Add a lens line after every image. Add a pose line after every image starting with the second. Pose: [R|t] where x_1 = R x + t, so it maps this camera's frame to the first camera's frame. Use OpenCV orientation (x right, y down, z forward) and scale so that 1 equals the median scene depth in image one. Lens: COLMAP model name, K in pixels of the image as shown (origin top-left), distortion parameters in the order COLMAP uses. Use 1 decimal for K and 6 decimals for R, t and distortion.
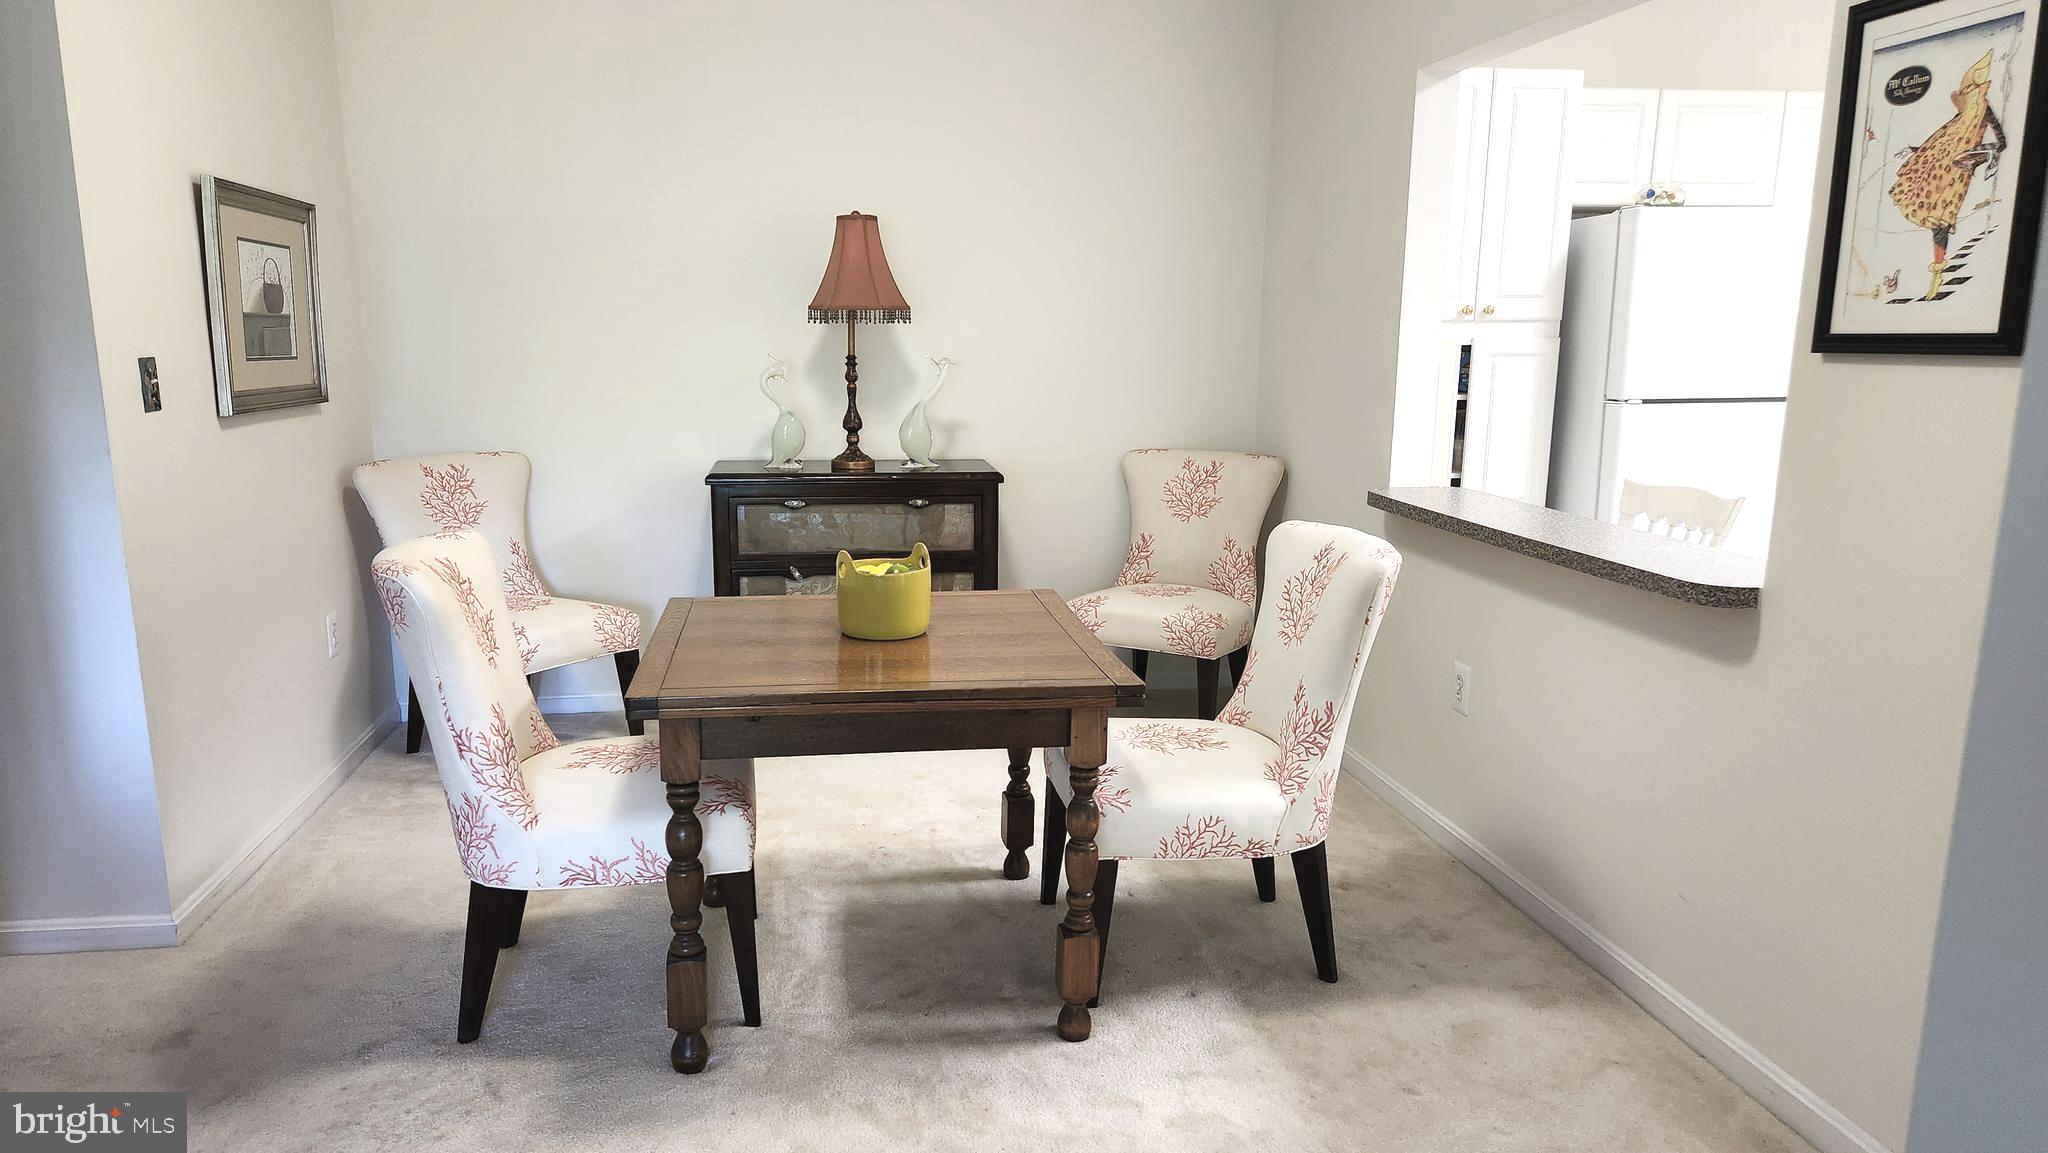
lens RADIAL K [[1371.8, 0, 1019.2], [0, 1371.8, 570.8], [0, 0, 1]] dist [0.069620, -0.002832]
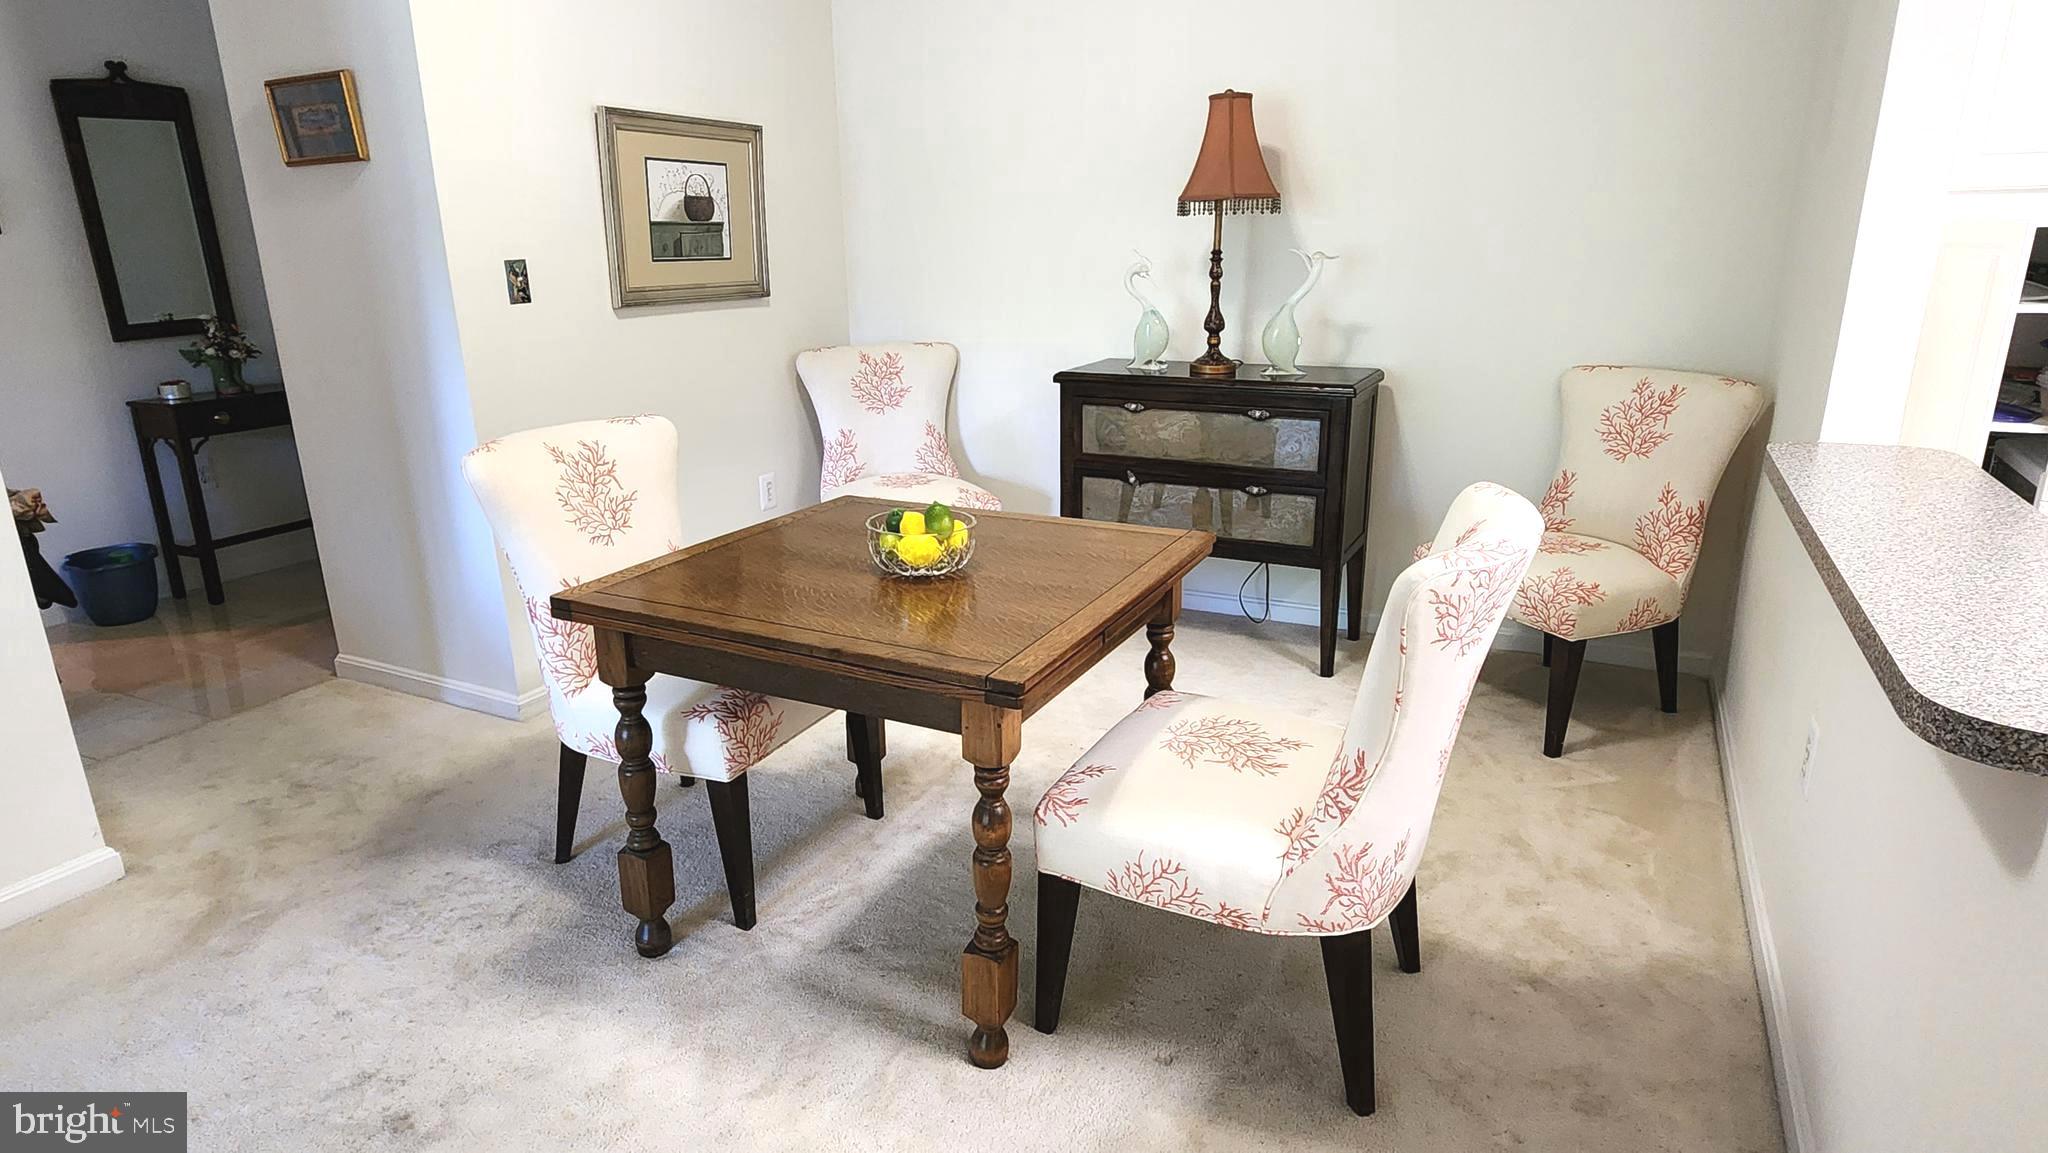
lens RADIAL K [[1183.6, 0, 1023.5], [0, 1183.6, 575.4], [0, 0, 1]] dist [0.006265, -0.000070]
pose [[0.811133, 0.146815, -0.566135, 0.267106], [-0.083647, 0.987151, 0.136150, -0.038843], [0.578849, -0.063080, 0.812991, 0.269259]]
